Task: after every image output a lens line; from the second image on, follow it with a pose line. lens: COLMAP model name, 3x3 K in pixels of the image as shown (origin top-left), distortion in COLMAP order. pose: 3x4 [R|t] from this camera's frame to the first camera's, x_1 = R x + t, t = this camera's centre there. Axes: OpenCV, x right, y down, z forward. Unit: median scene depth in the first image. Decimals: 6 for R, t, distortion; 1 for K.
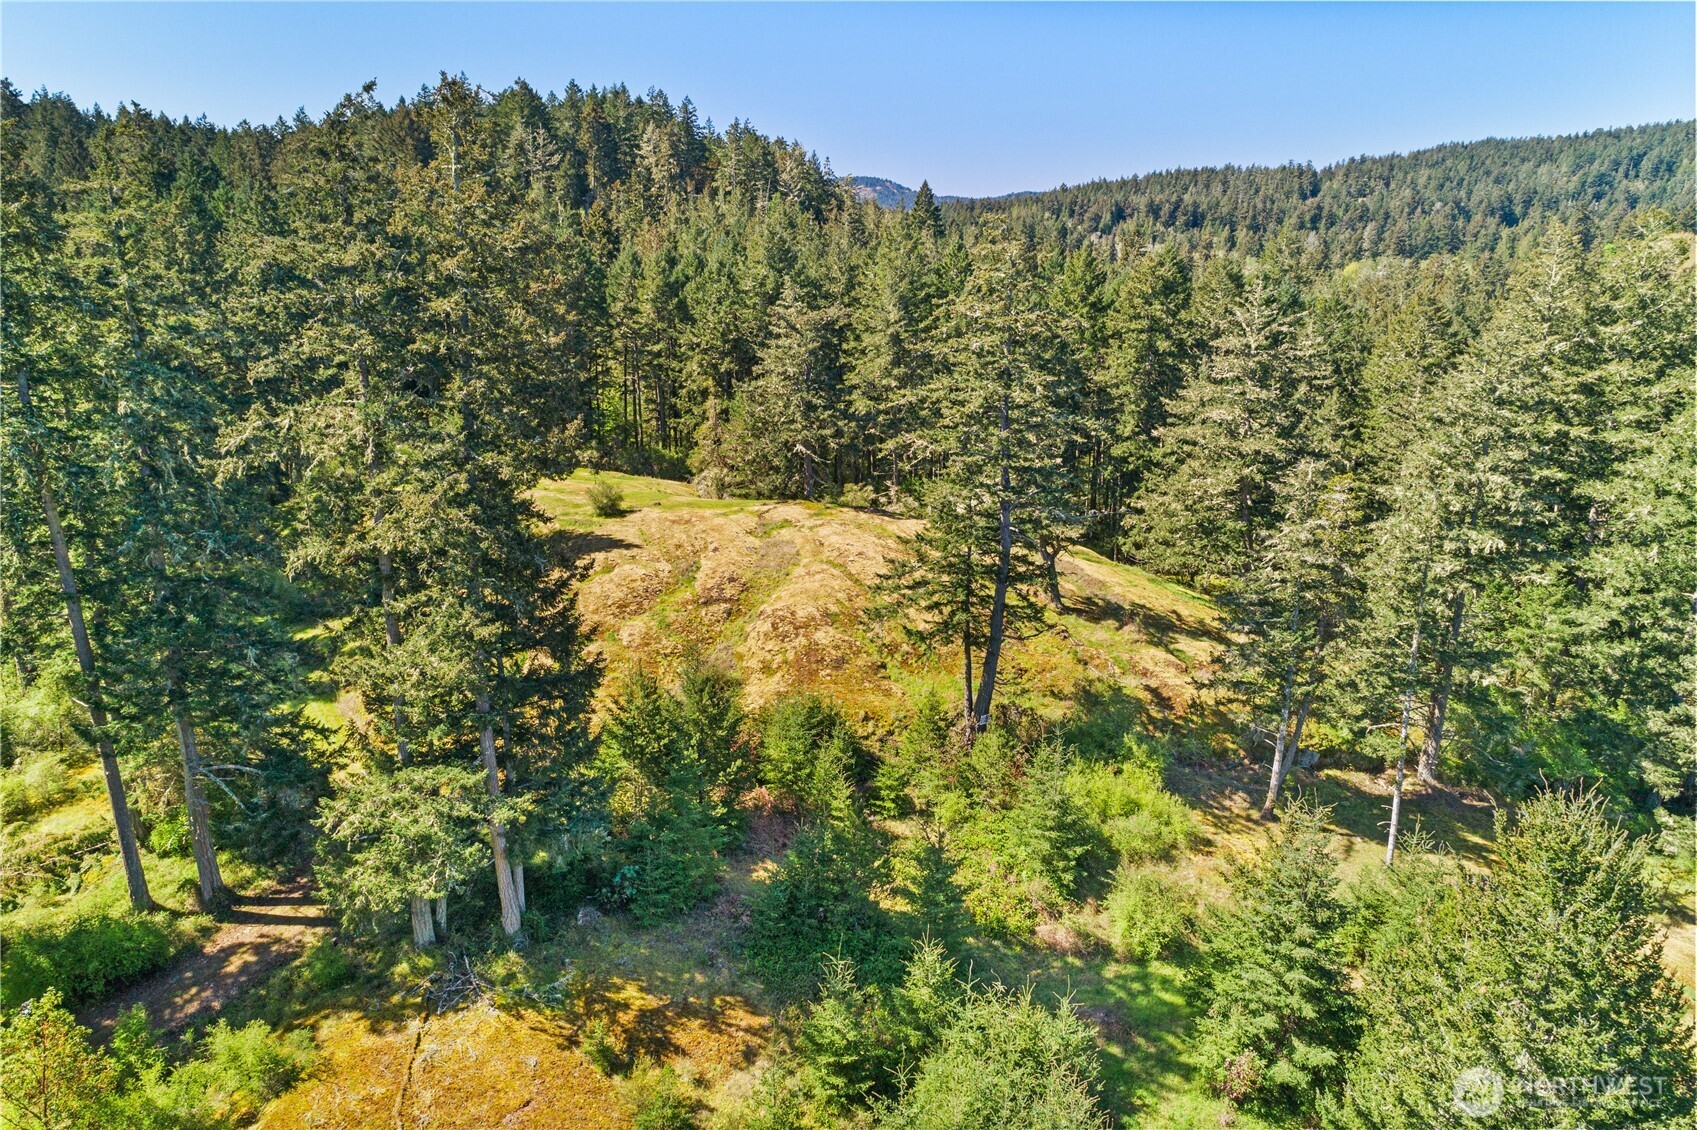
lens RADIAL K [[1154.8, 0, 848.5], [0, 1154.8, 565.0], [0, 0, 1]] dist [-0.002565, 0.007035]
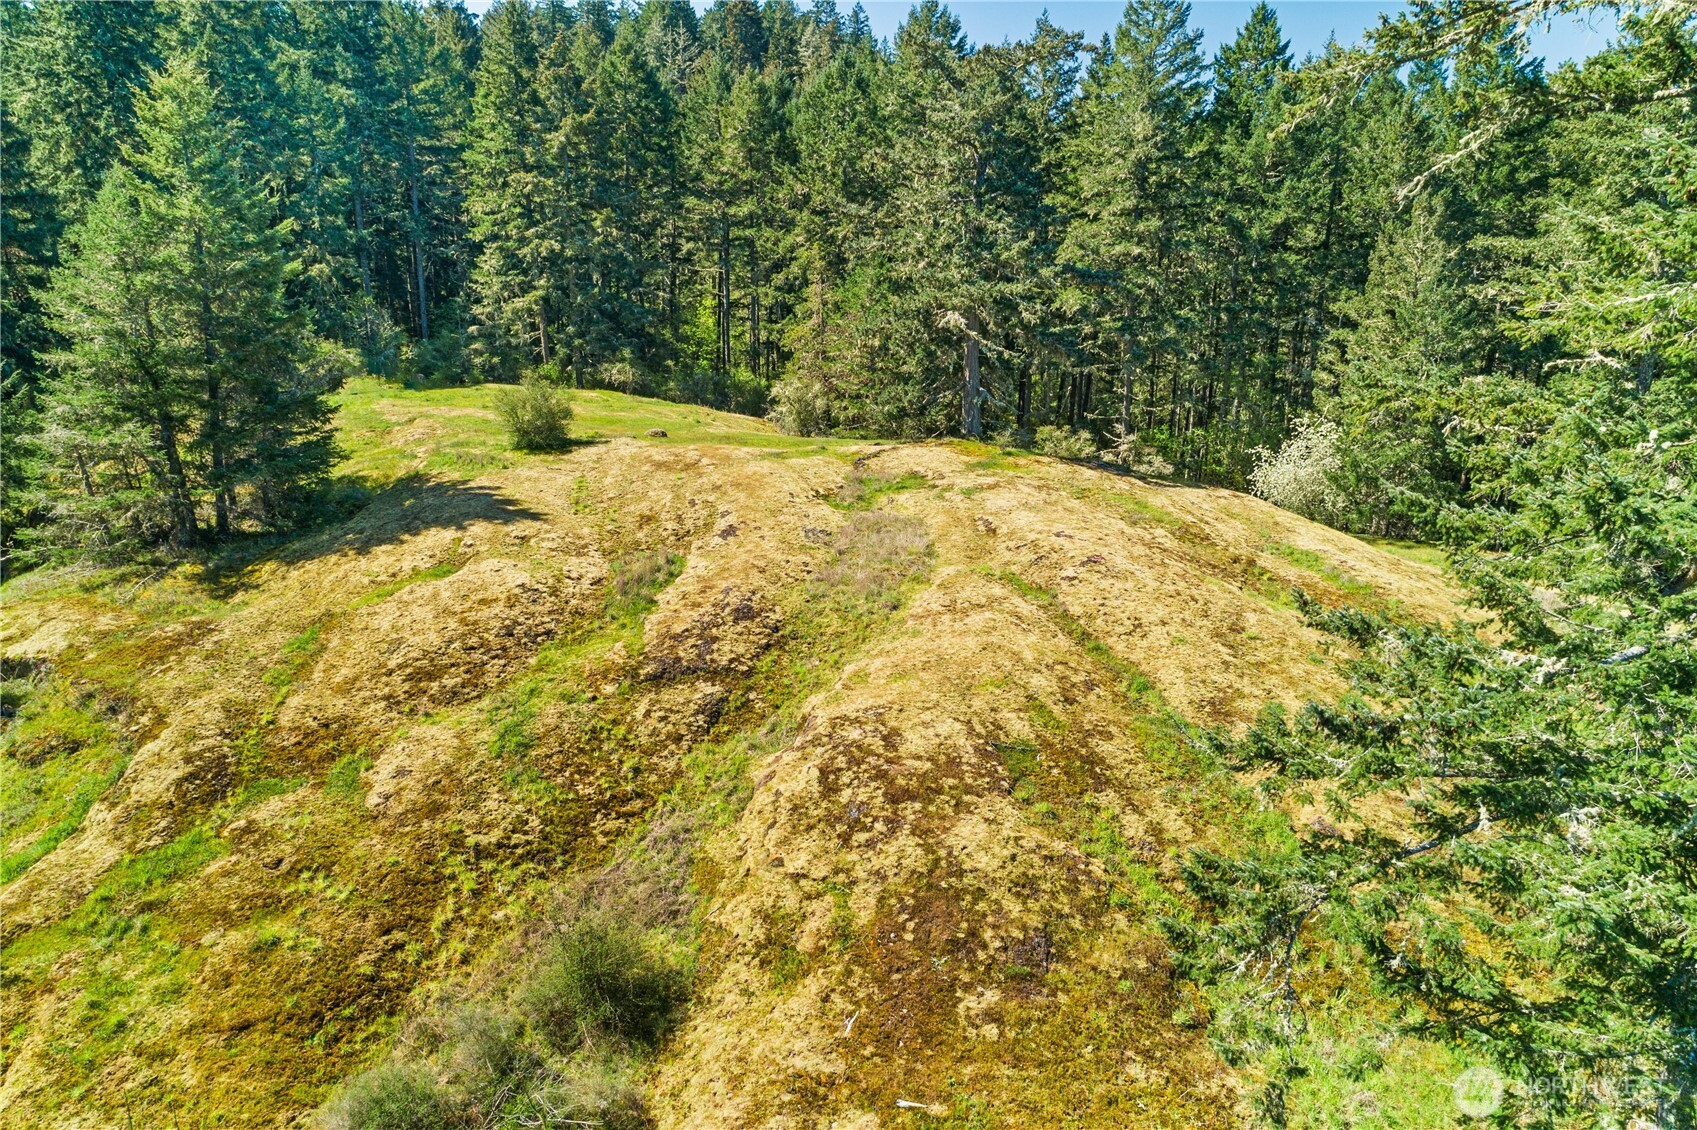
lens RADIAL K [[1154.8, 0, 848.5], [0, 1154.8, 565.0], [0, 0, 1]] dist [-0.002565, 0.007035]
pose [[0.988312, 0.051184, -0.143593, -0.018673], [-0.049887, 0.998675, 0.012620, -0.011575], [0.144049, -0.005309, 0.989556, 0.795334]]
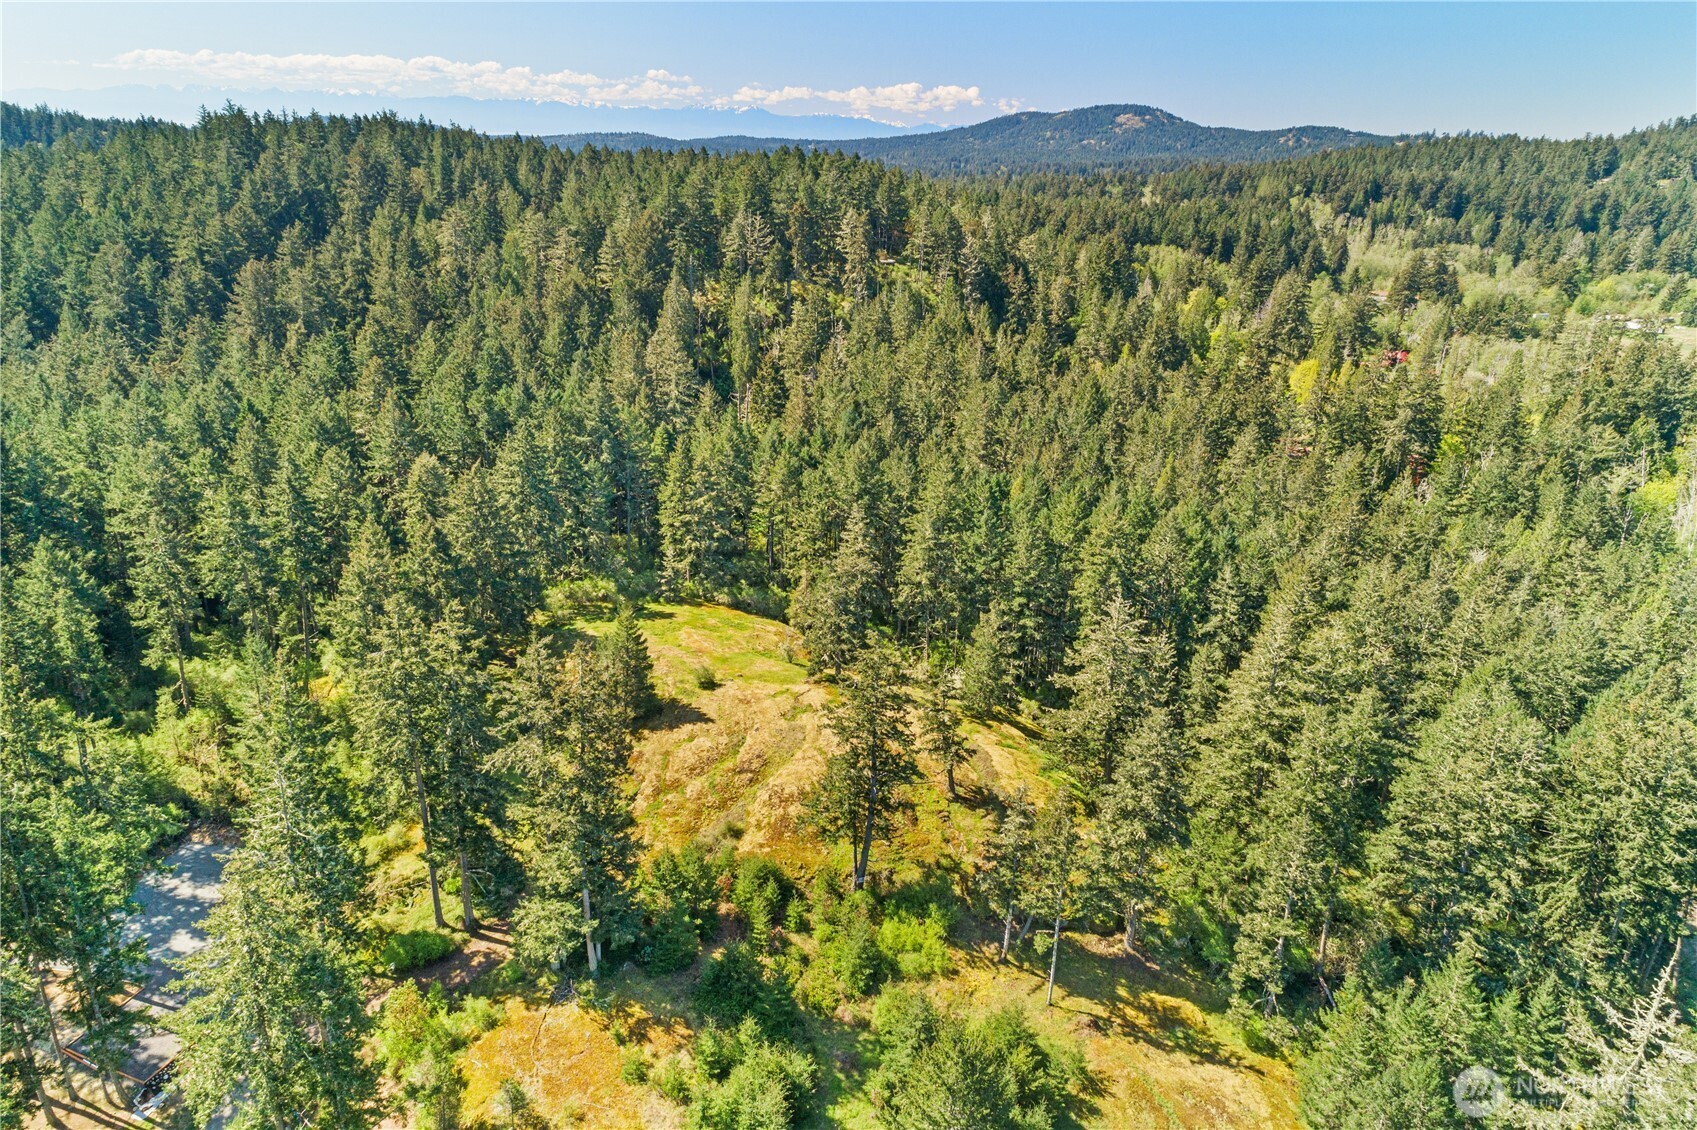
lens RADIAL K [[1156.0, 0, 848.5], [0, 1156.0, 565.0], [0, 0, 1]] dist [-0.006340, -0.001140]
pose [[0.975987, 0.107226, -0.189608, 0.403060], [-0.094239, 0.992625, 0.076257, -0.513798], [0.196387, -0.056558, 0.978894, -0.787791]]
